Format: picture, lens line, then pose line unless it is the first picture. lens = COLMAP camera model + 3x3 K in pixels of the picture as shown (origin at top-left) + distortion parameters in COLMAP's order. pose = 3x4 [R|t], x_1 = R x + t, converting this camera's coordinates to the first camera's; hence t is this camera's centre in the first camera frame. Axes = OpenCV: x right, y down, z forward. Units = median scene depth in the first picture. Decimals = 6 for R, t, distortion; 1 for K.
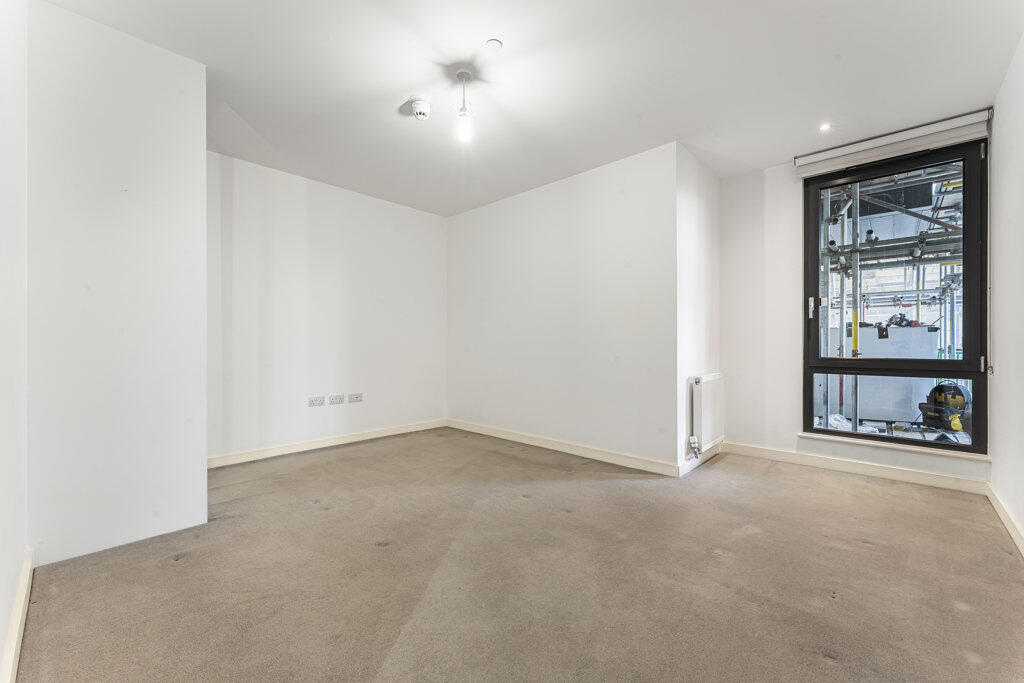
lens RADIAL K [[408.9, 0, 507.7], [0, 408.9, 342.3], [0, 0, 1]] dist [0.000526, -0.000391]
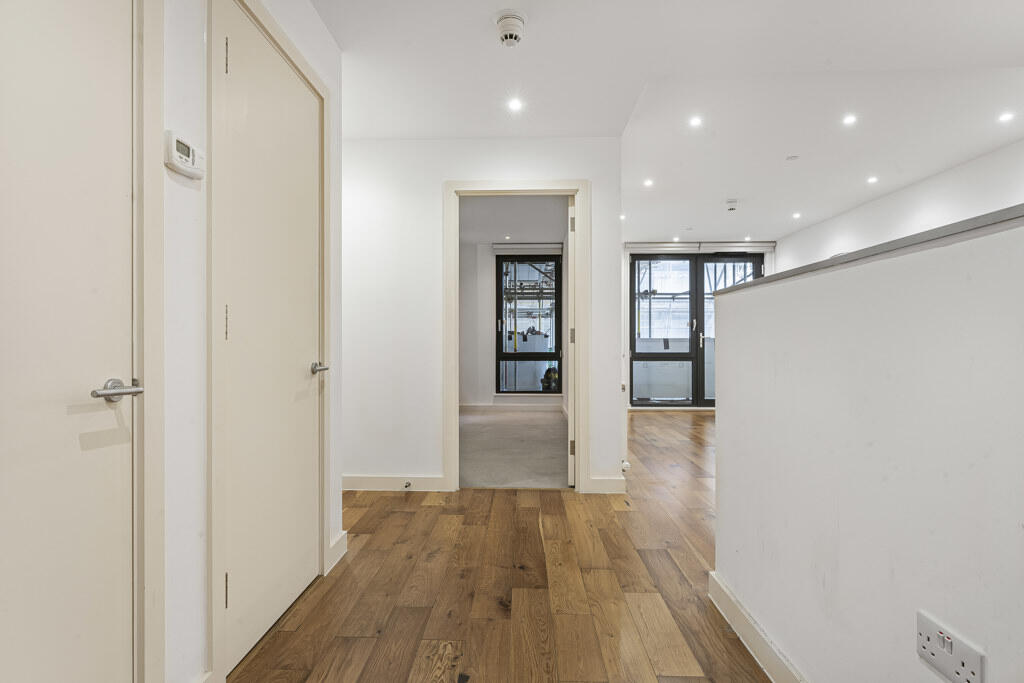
lens RADIAL K [[530.4, 0, 511.8], [0, 530.4, 341.8], [0, 0, 1]] dist [0.000248, 0.000001]
pose [[0.741767, -0.000830, 0.670657, -0.817534], [0.001398, 0.999999, -0.000308, -0.009913], [-0.670656, 0.001166, 0.741768, -0.809063]]
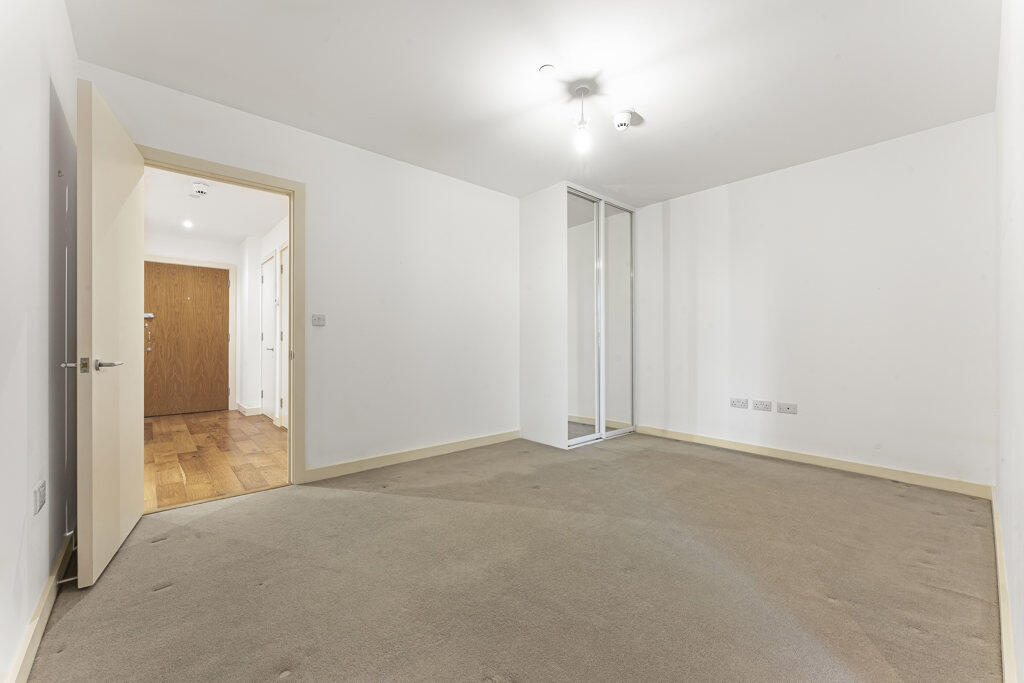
lens RADIAL K [[408.9, 0, 511.5], [0, 408.9, 345.8], [0, 0, 1]] dist [0.000526, -0.000391]
pose [[-0.093189, 0.000765, -0.995648, 0.291309], [0.002045, 0.999998, 0.000577, 0.001839], [0.995646, -0.001982, -0.093190, 0.276296]]
